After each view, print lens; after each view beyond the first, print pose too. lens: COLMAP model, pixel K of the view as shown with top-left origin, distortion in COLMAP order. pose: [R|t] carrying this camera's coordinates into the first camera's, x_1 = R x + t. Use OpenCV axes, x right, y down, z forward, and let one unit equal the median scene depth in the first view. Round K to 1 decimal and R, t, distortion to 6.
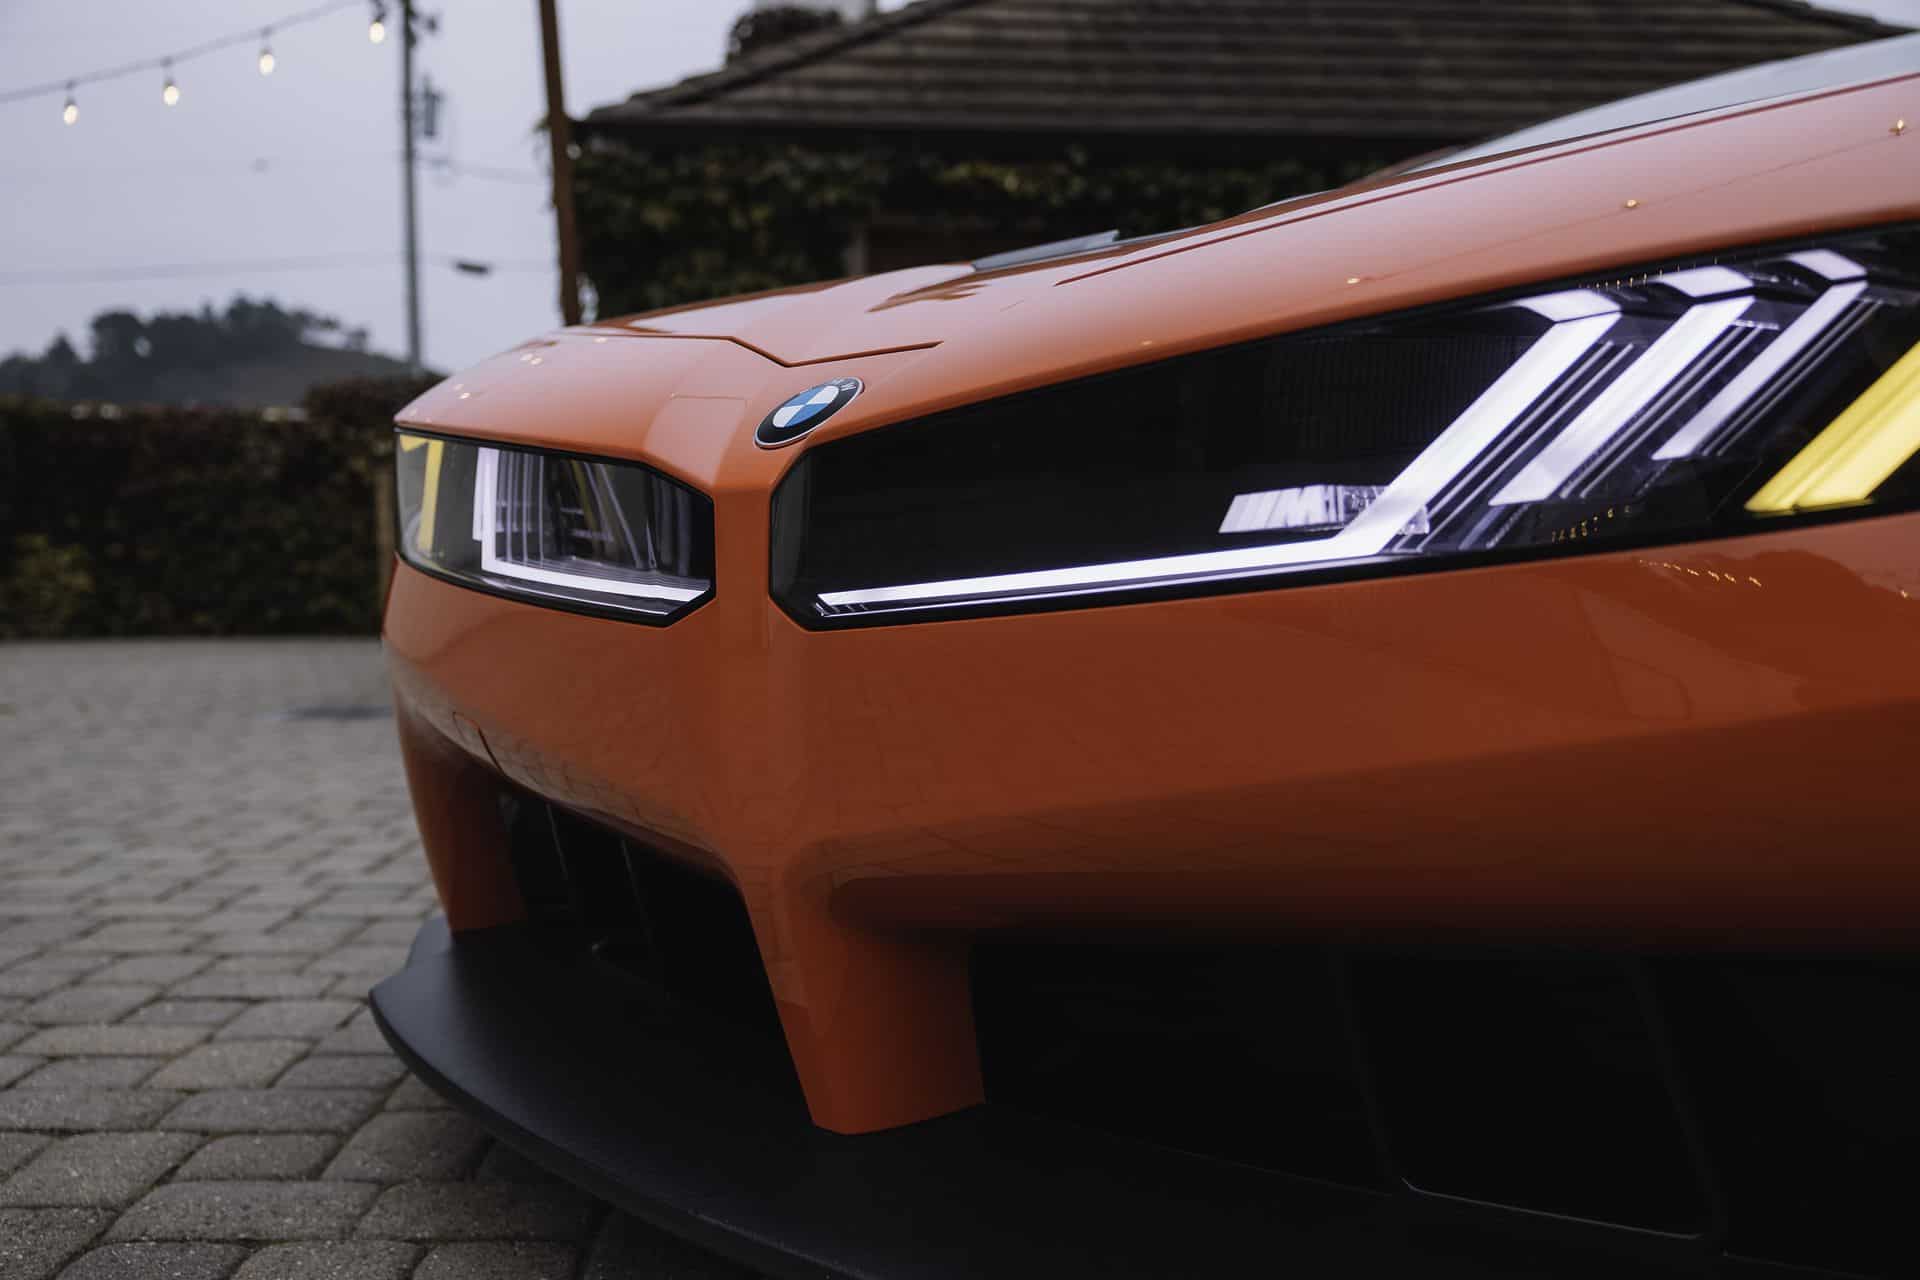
lens RADIAL K [[1766.4, 0, 959.6], [0, 1766.4, 670.9], [0, 0, 1]] dist [-0.008355, 0.000000]
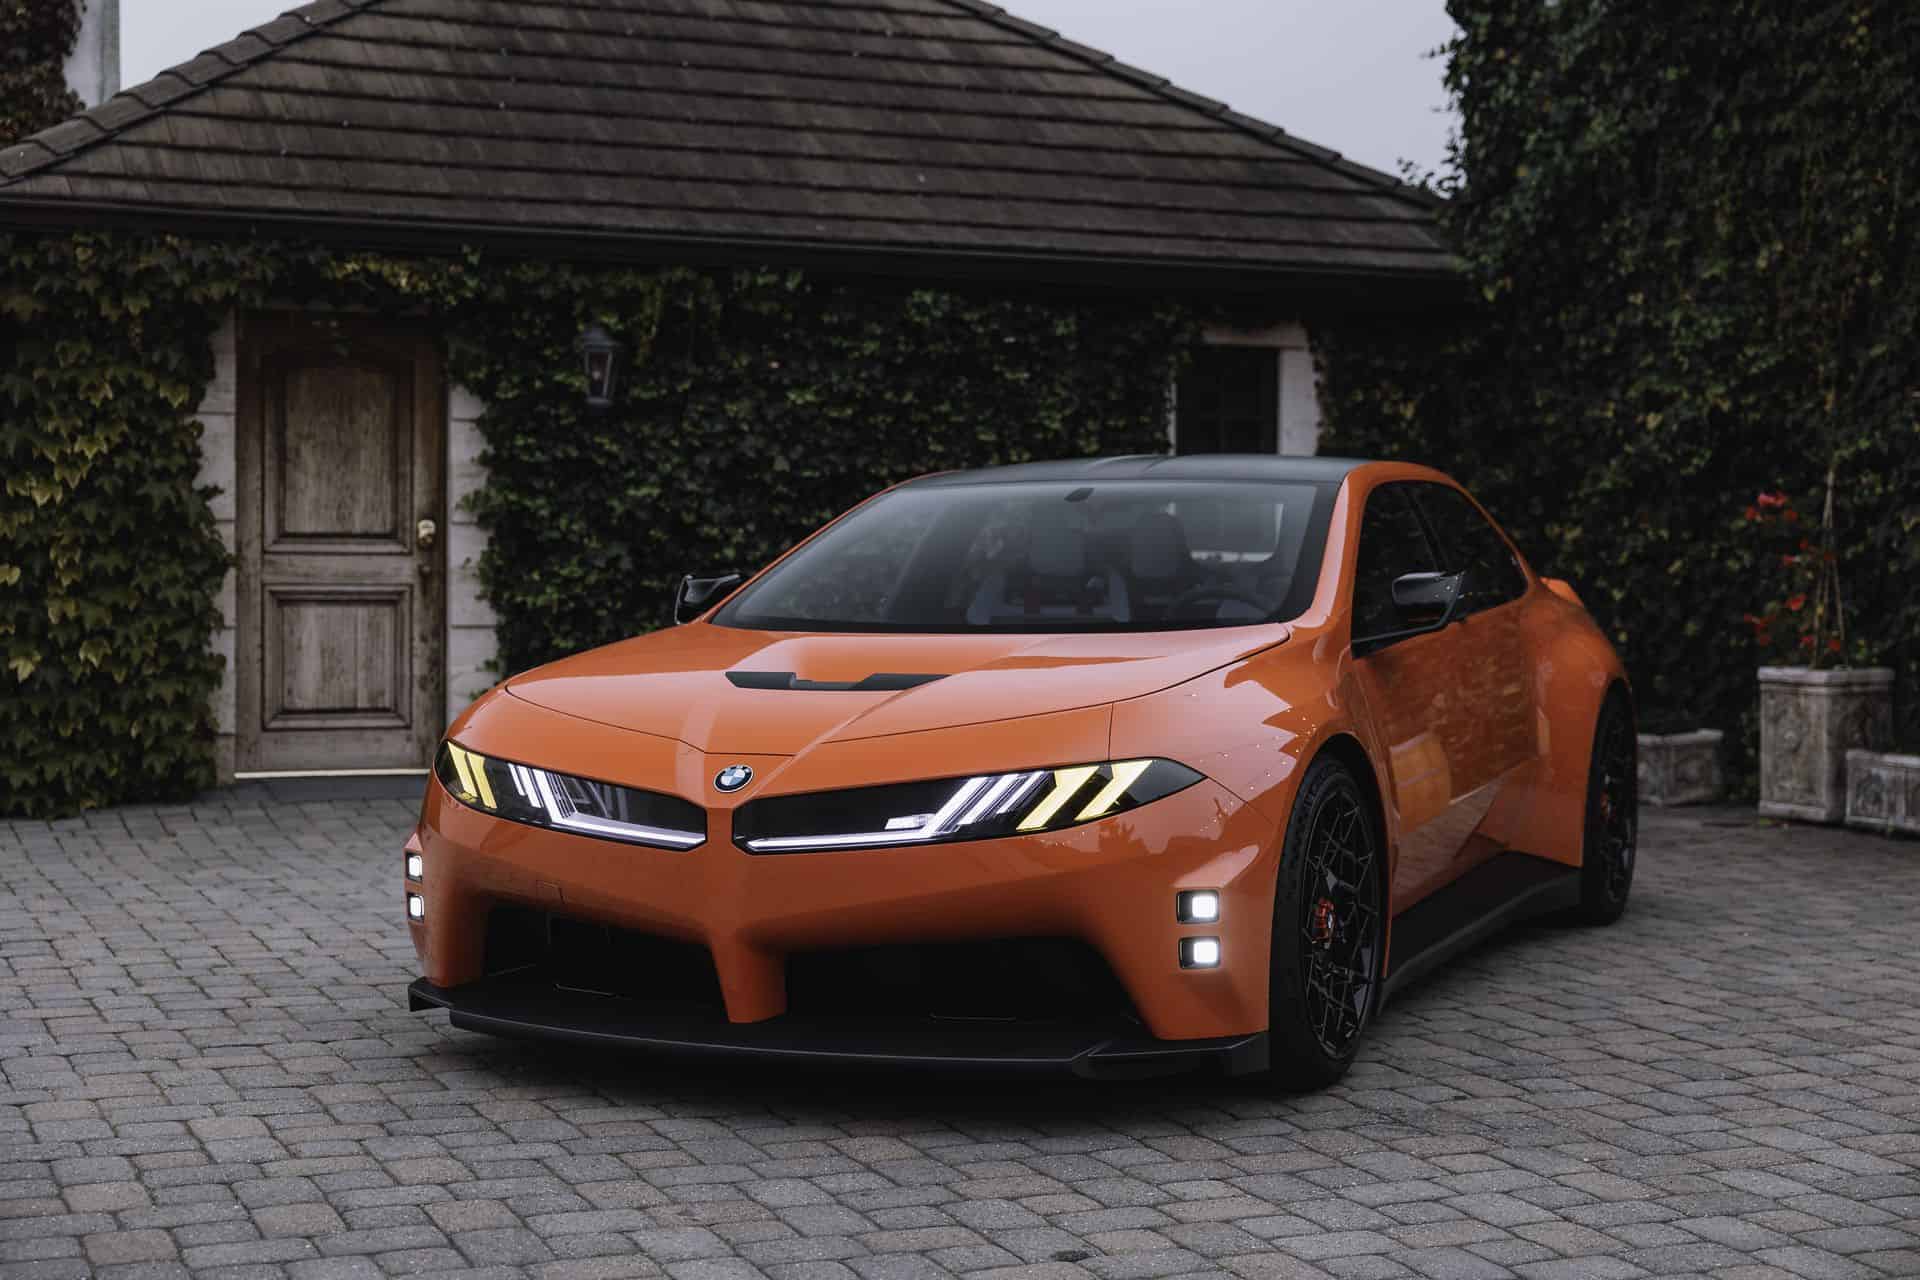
lens RADIAL K [[2745.7, 0, 960.8], [0, 2745.7, 631.5], [0, 0, 1]] dist [0.010975, 0.000000]
pose [[0.942497, -0.006862, 0.334145, -0.186203], [0.016471, 0.999528, -0.025930, -0.039316], [-0.333809, 0.029942, 0.942165, -0.513809]]
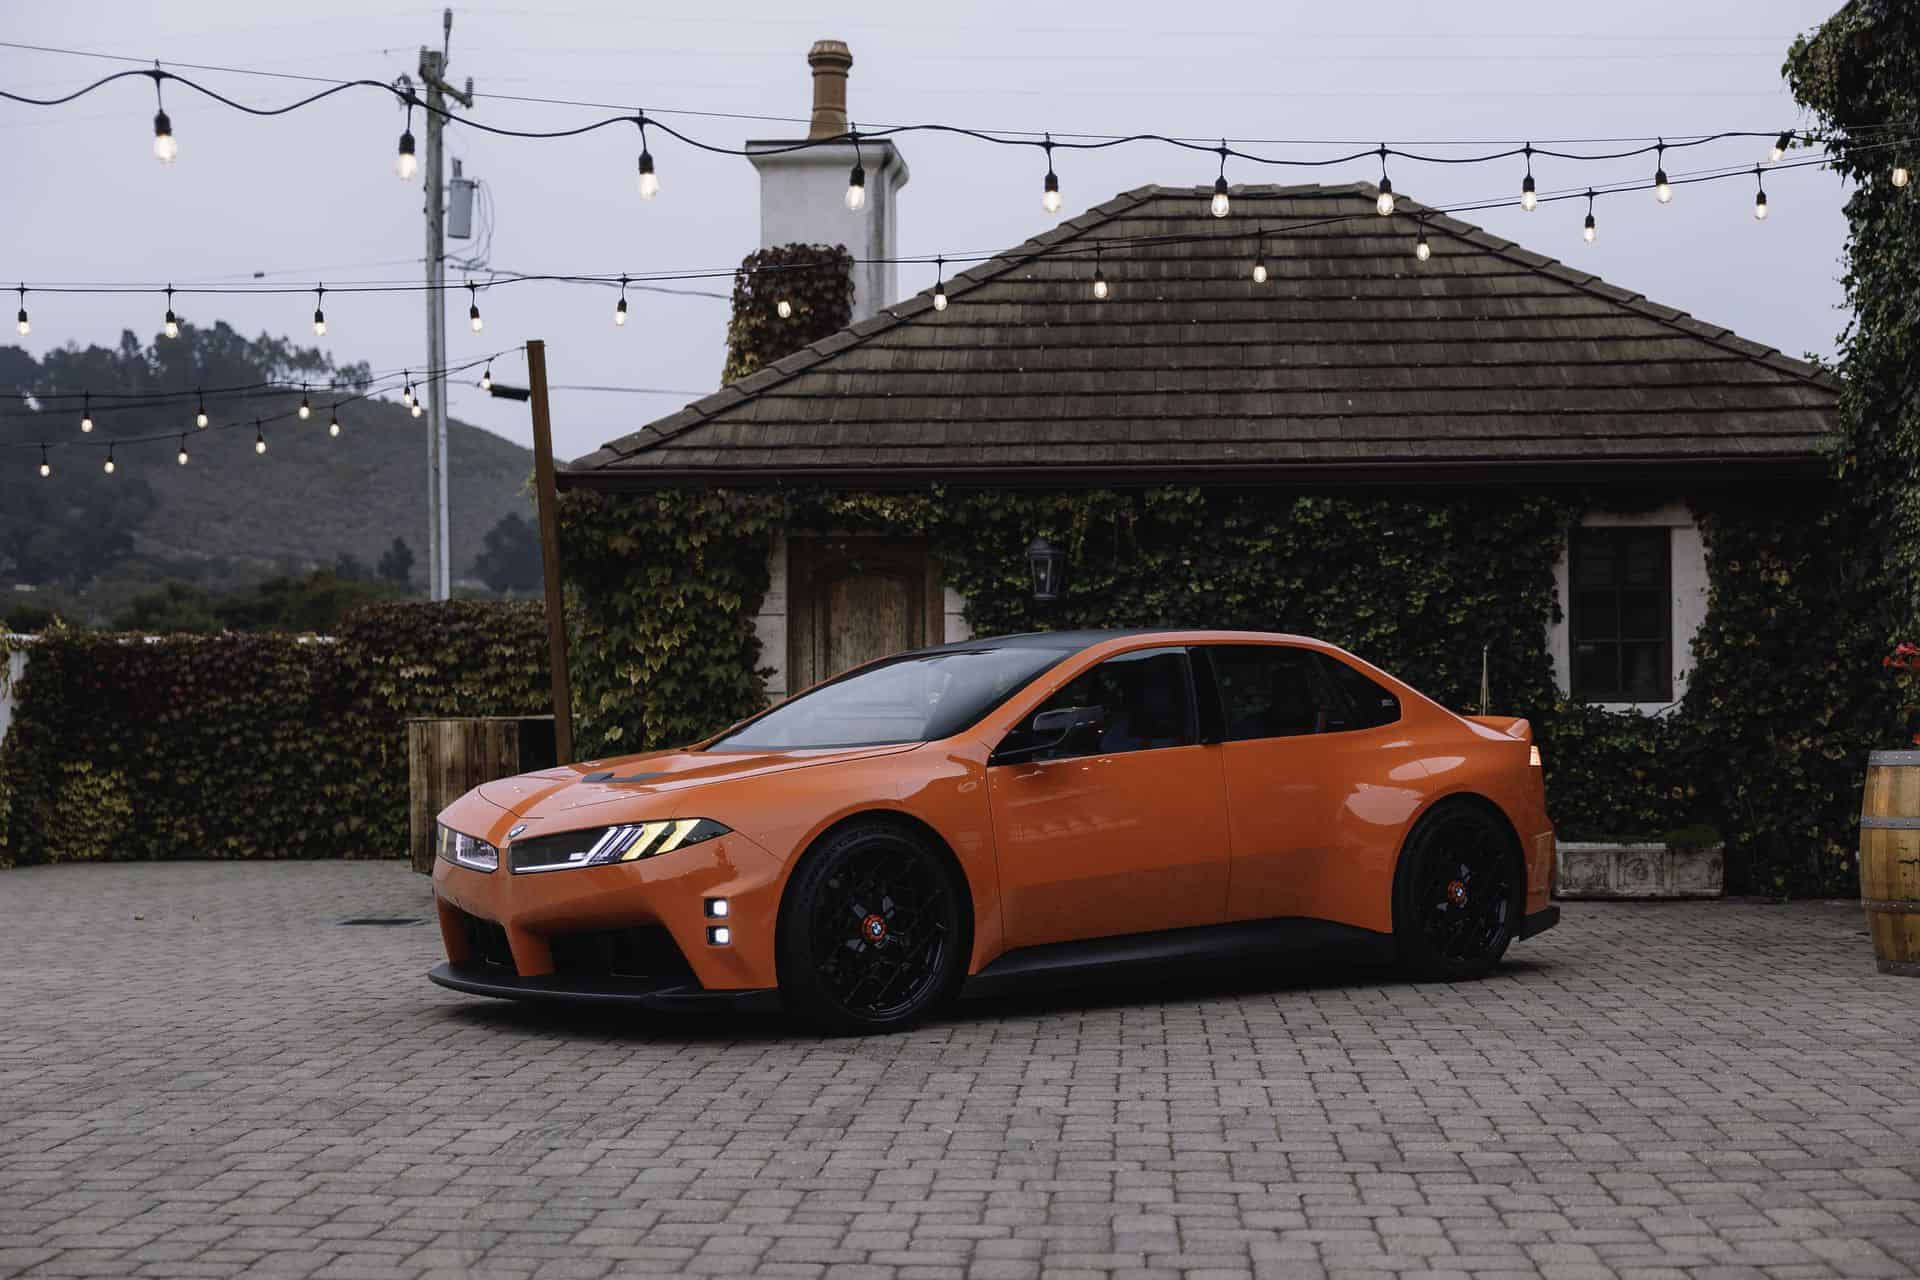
lens RADIAL K [[2745.7, 0, 949.2], [0, 2745.7, 644.3], [0, 0, 1]] dist [0.010975, 0.000000]
pose [[0.993487, -0.012954, -0.113209, 0.300520], [0.002618, 0.995849, -0.090984, 0.005471], [0.113918, 0.090095, 0.989397, -0.985805]]
